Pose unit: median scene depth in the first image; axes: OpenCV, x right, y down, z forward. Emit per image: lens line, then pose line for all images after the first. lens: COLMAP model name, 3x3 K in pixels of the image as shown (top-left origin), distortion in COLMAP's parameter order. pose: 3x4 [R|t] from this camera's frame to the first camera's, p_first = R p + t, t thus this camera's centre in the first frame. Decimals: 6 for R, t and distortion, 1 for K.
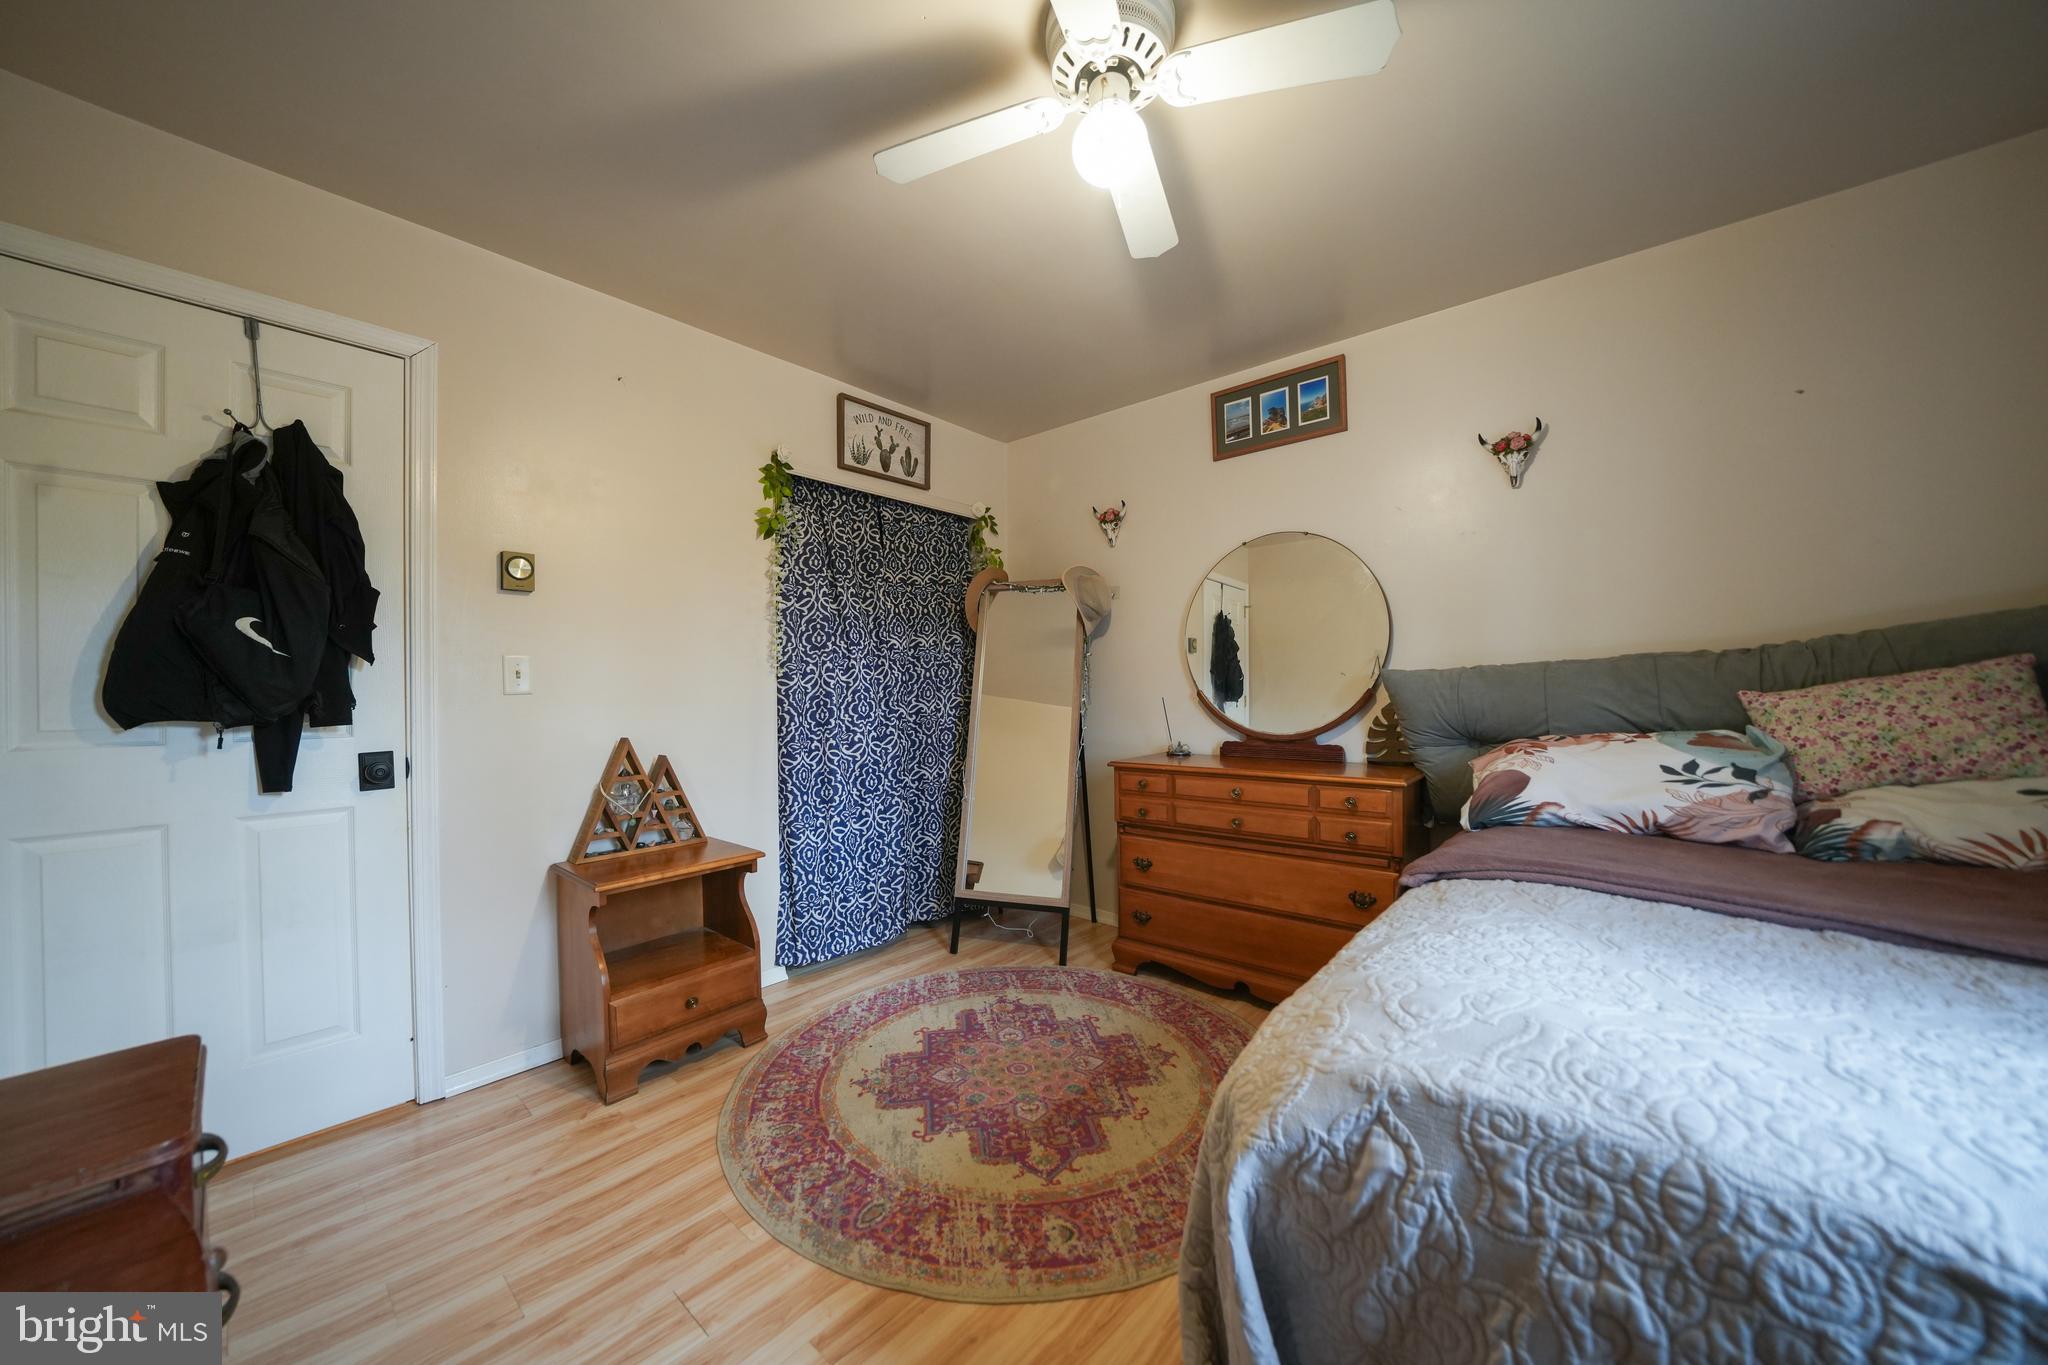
lens RADIAL K [[707.7, 0, 1016.5], [0, 707.7, 685.7], [0, 0, 1]] dist [-0.031660, 0.003939]
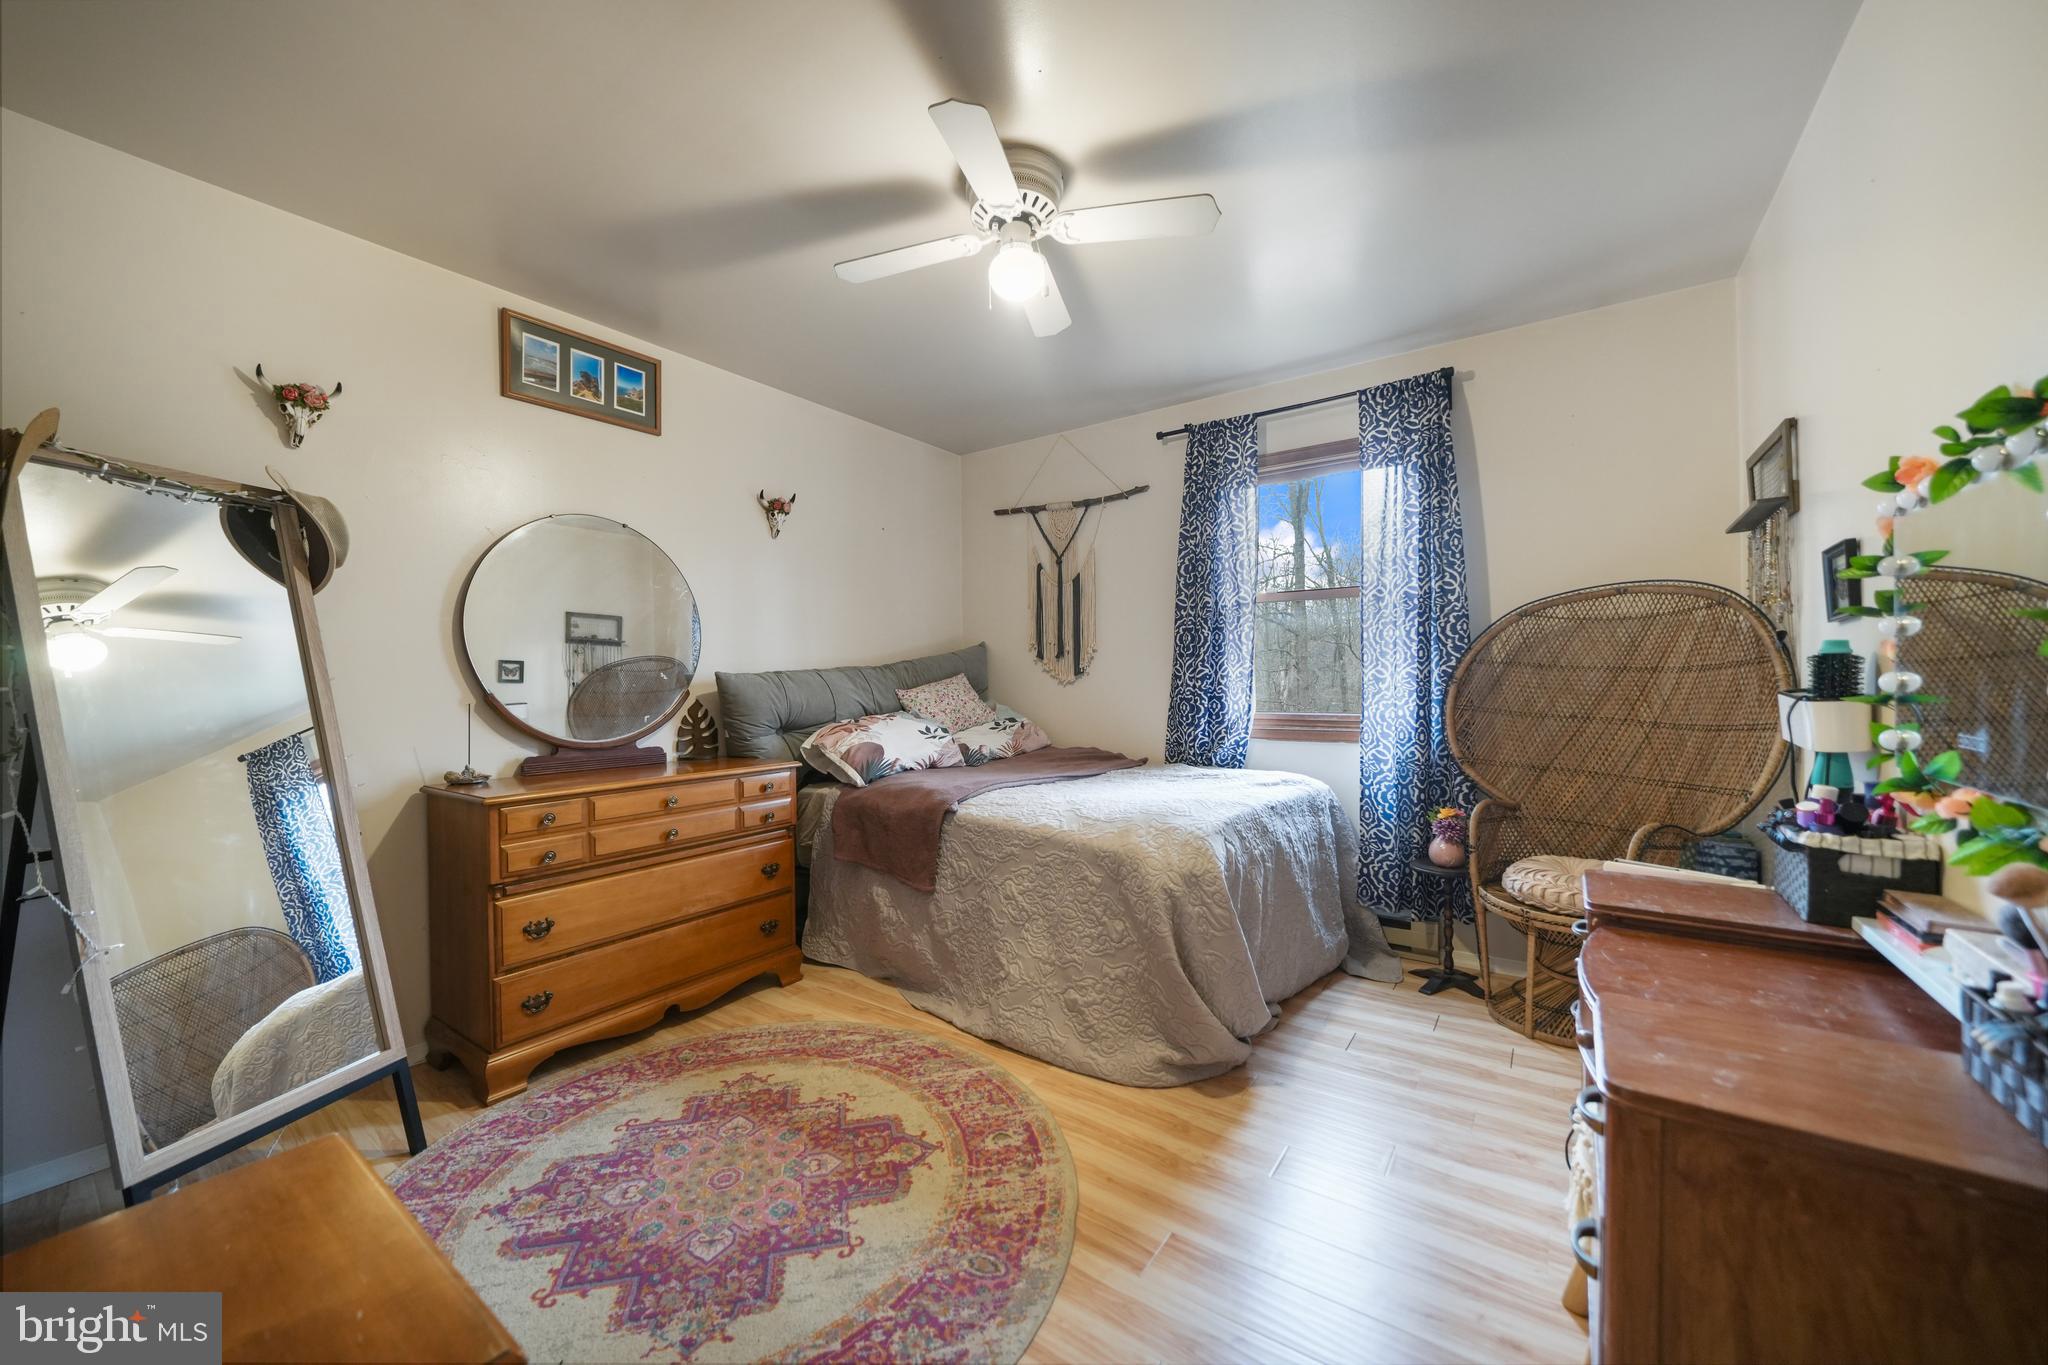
lens RADIAL K [[752.4, 0, 1030.1], [0, 752.4, 679.6], [0, 0, 1]] dist [-0.008909, -0.000011]
pose [[-0.097699, 0.015174, 0.995100, -0.777696], [0.007787, 0.999865, -0.014482, 0.010488], [-0.995186, 0.006334, -0.097804, 0.674336]]
